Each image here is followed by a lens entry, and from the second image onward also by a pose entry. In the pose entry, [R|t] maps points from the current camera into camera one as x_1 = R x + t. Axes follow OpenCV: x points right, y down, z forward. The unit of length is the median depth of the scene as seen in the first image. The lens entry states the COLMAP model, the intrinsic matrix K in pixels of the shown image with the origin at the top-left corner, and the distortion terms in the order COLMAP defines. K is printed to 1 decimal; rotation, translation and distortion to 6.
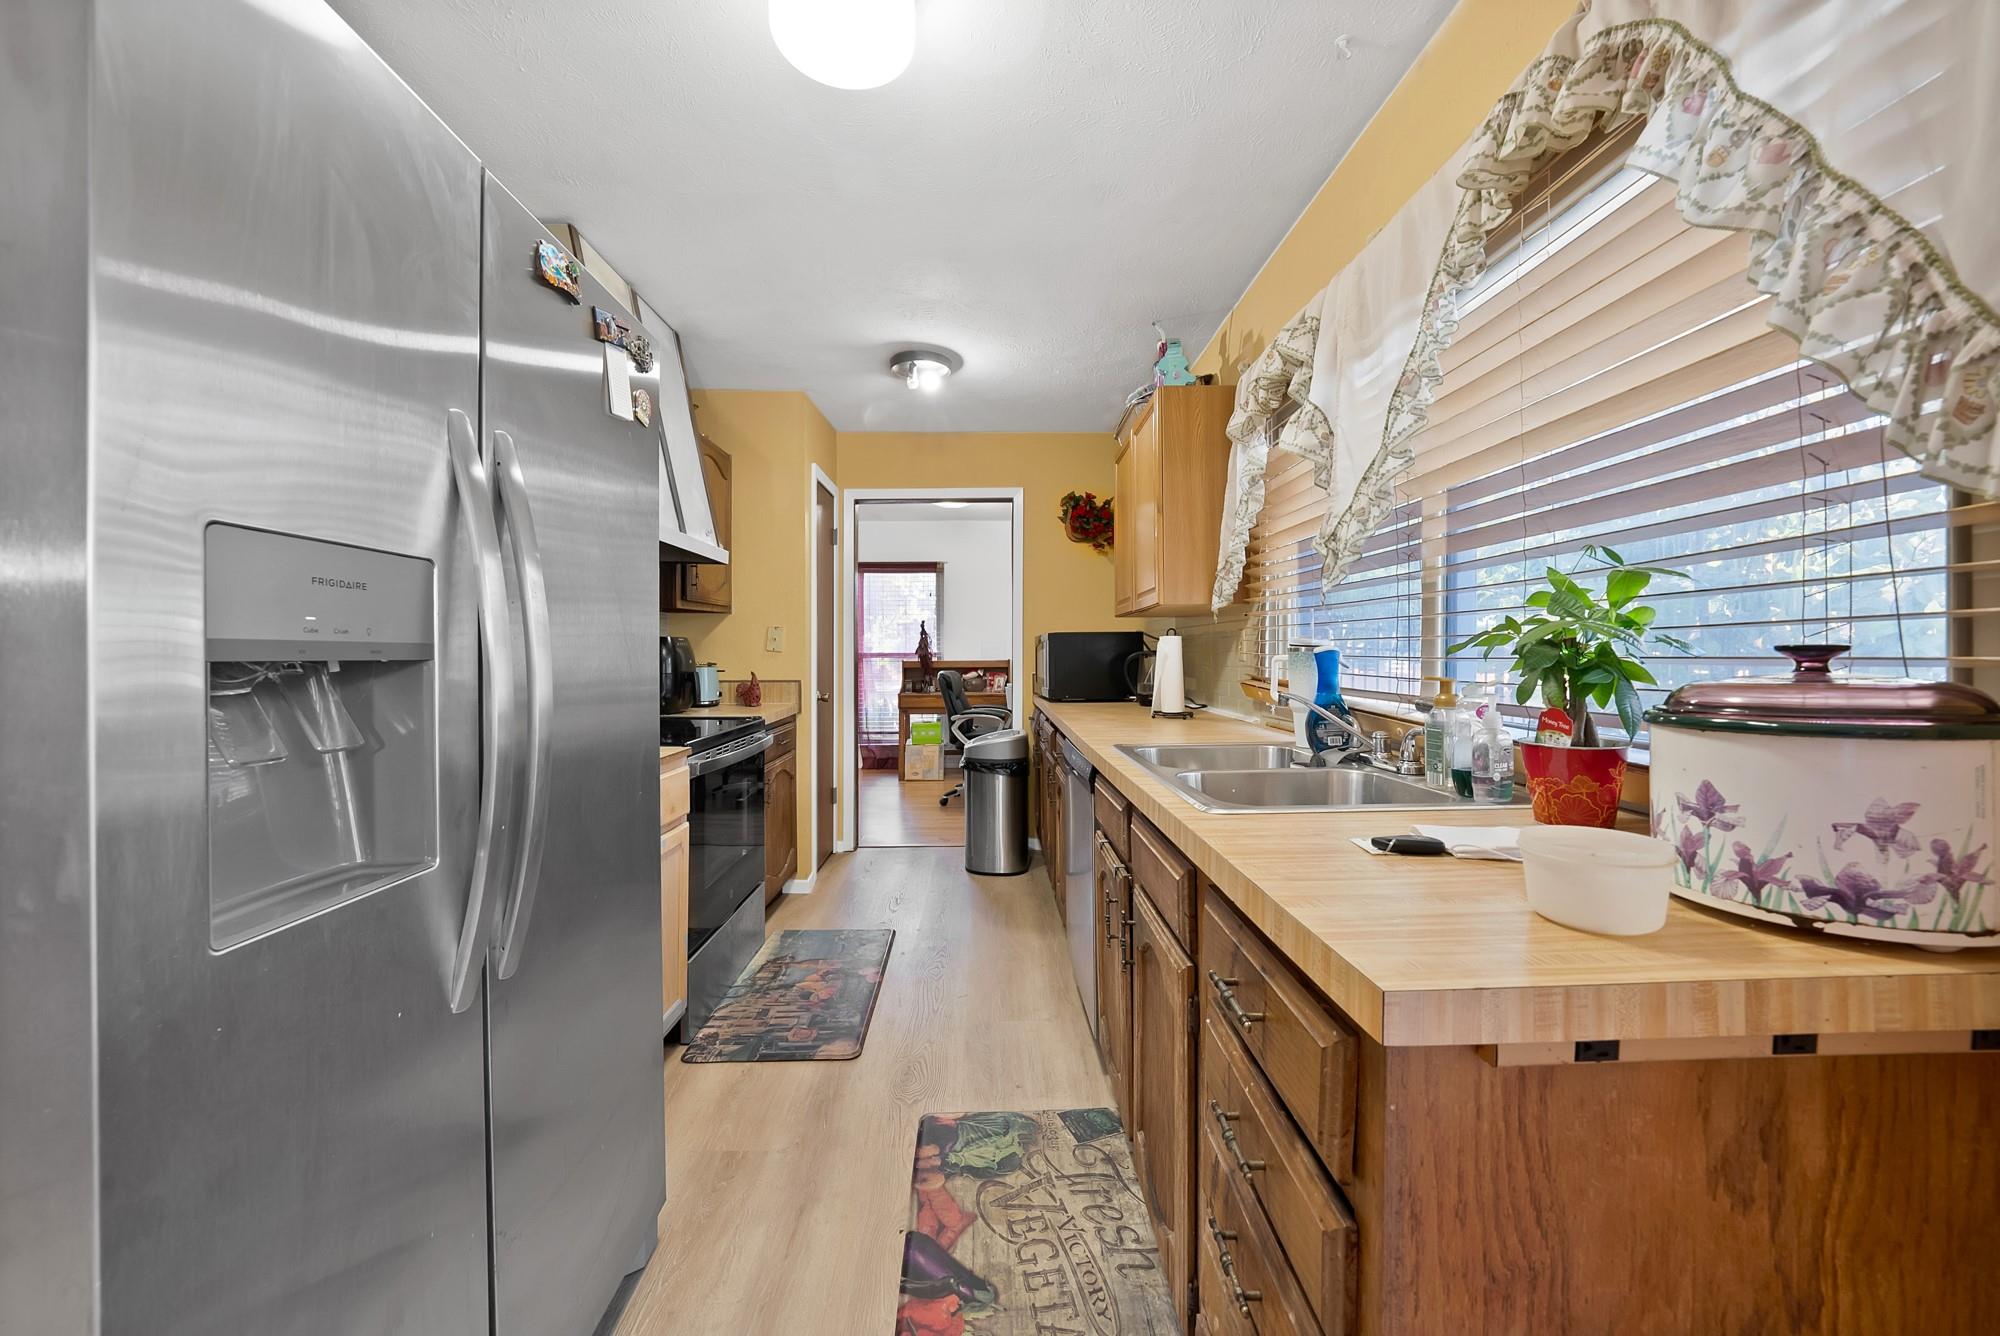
lens RADIAL K [[745.1, 0, 1004.1], [0, 745.1, 657.6], [0, 0, 1]] dist [-0.002856, -0.000108]
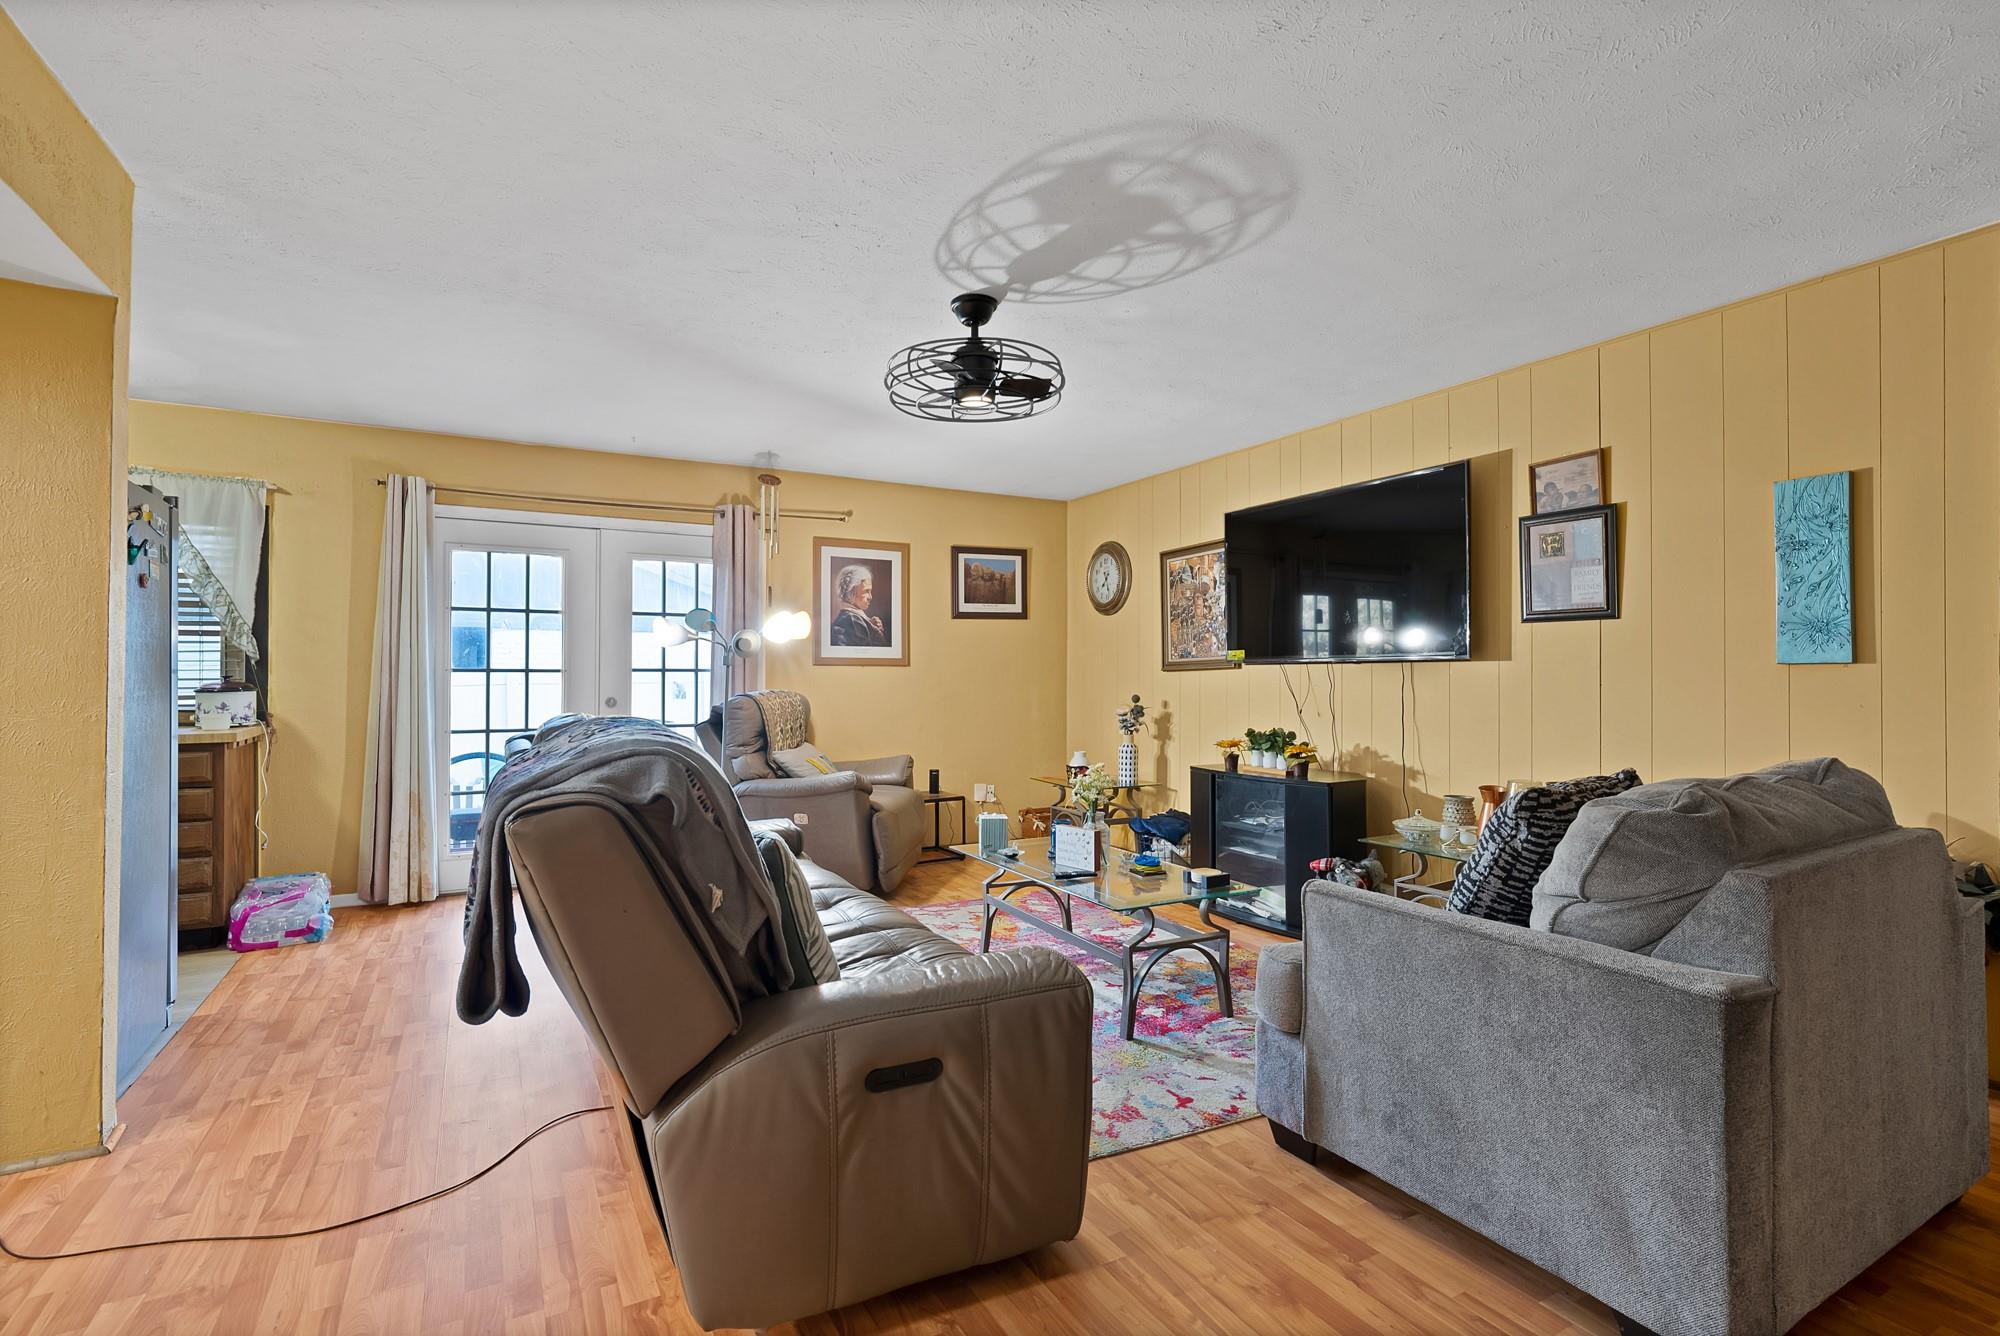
lens RADIAL K [[911.3, 0, 1003.9], [0, 911.3, 667.0], [0, 0, 1]] dist [-0.010058, 0.001802]
pose [[-0.466440, 0.008169, 0.884515, -2.447522], [0.001482, 0.999963, -0.008454, -0.006622], [-0.884552, -0.002632, -0.466435, -0.298221]]
